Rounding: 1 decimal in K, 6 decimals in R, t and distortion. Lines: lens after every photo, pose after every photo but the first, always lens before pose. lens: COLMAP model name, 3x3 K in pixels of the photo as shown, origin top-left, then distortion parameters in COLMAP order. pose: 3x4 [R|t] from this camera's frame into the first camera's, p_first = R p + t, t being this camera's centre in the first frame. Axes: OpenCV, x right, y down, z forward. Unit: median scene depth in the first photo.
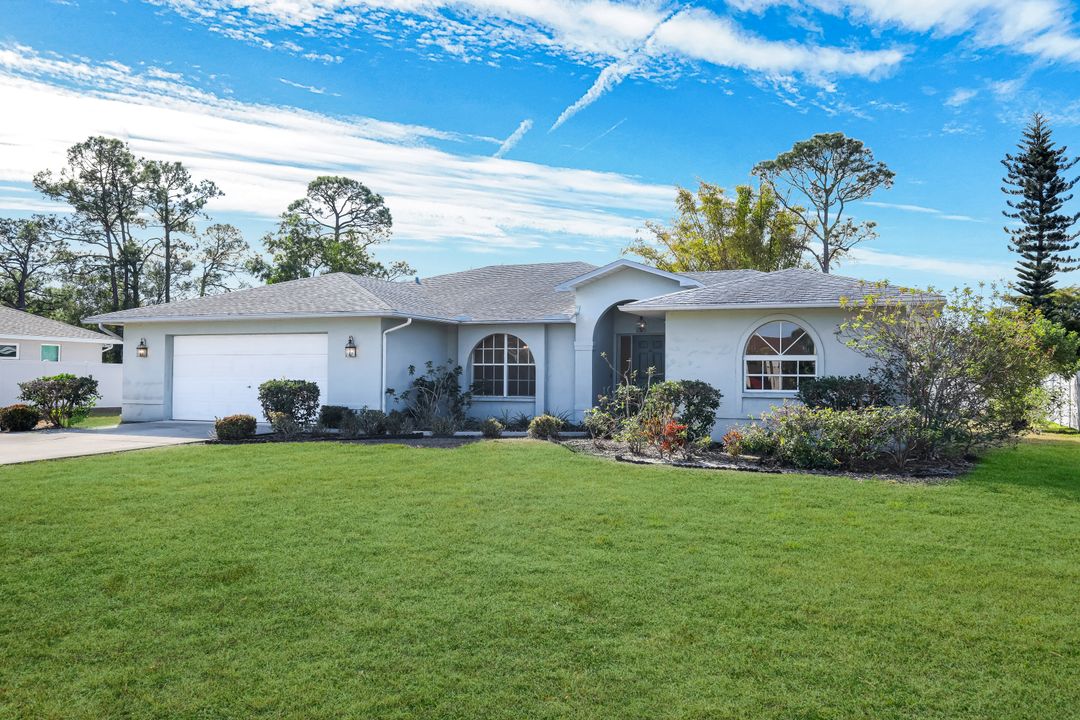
lens RADIAL K [[924.1, 0, 540.0], [0, 924.1, 360.0], [0, 0, 1]] dist [-0.003533, -0.003775]
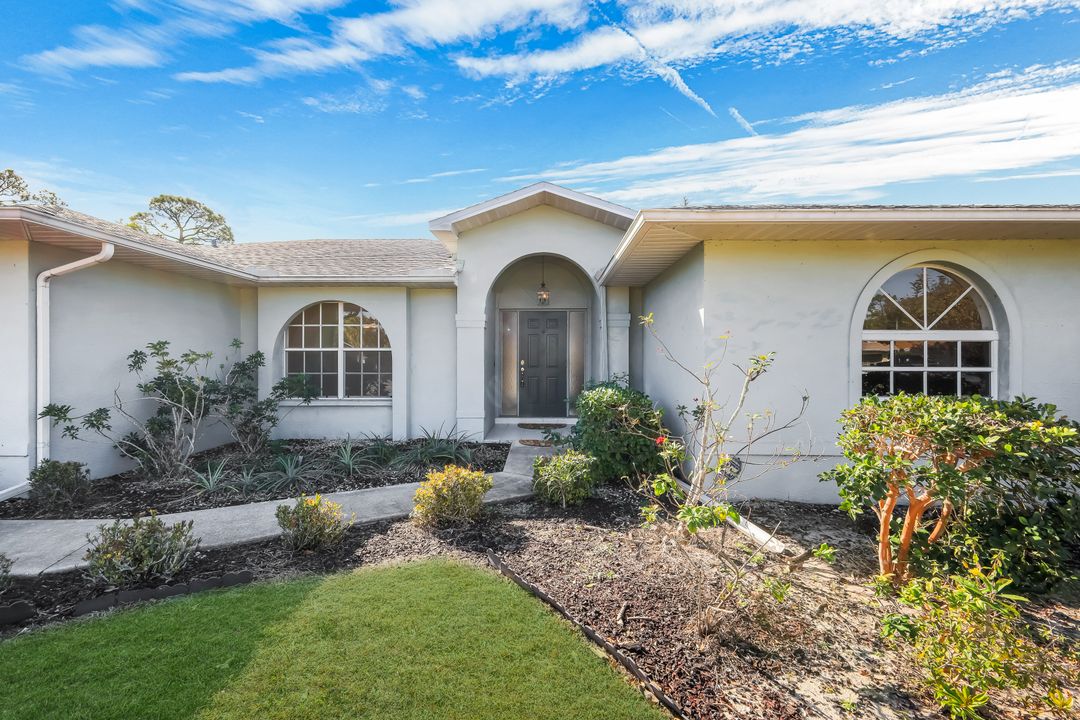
lens RADIAL K [[470.7, 0, 540.0], [0, 470.7, 360.0], [0, 0, 1]] dist [0.008507, 0.000210]
pose [[0.928215, -0.010149, 0.371906, -0.015349], [-0.000045, 0.999625, 0.027394, 0.001637], [-0.372044, -0.025444, 0.927866, 0.319565]]
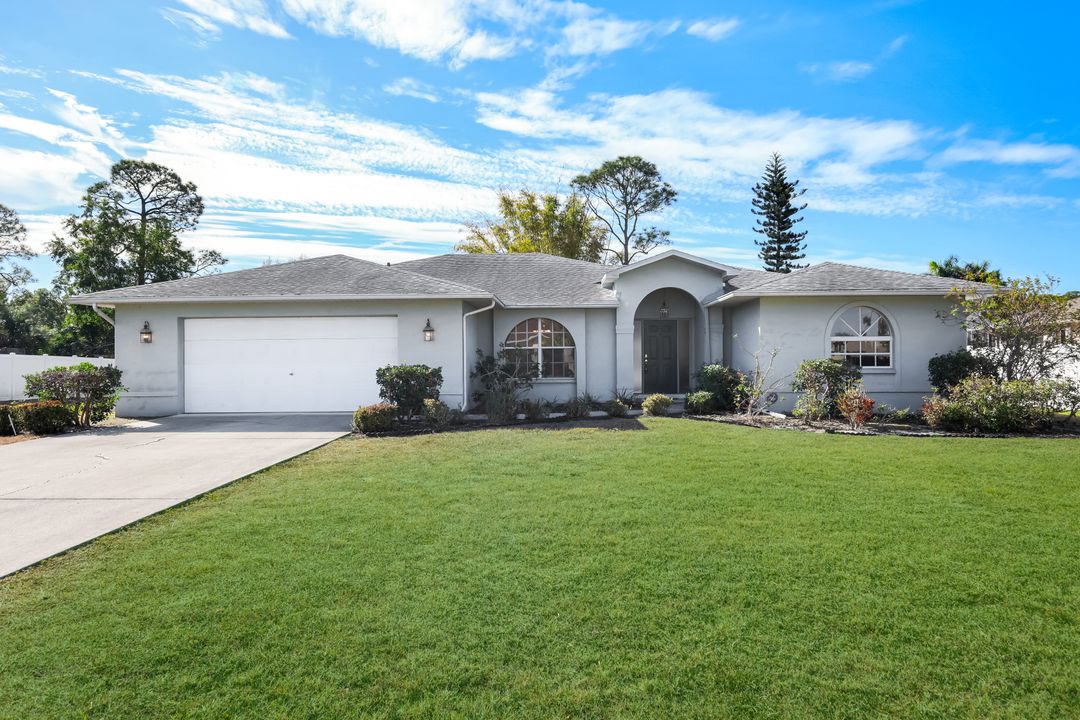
lens RADIAL K [[780.9, 0, 540.0], [0, 780.9, 360.0], [0, 0, 1]] dist [0.002049, -0.001233]
pose [[0.932231, -0.014074, 0.361589, -0.179185], [0.007738, 0.999790, 0.018965, 0.001049], [-0.361780, -0.014882, 0.932145, 0.089328]]
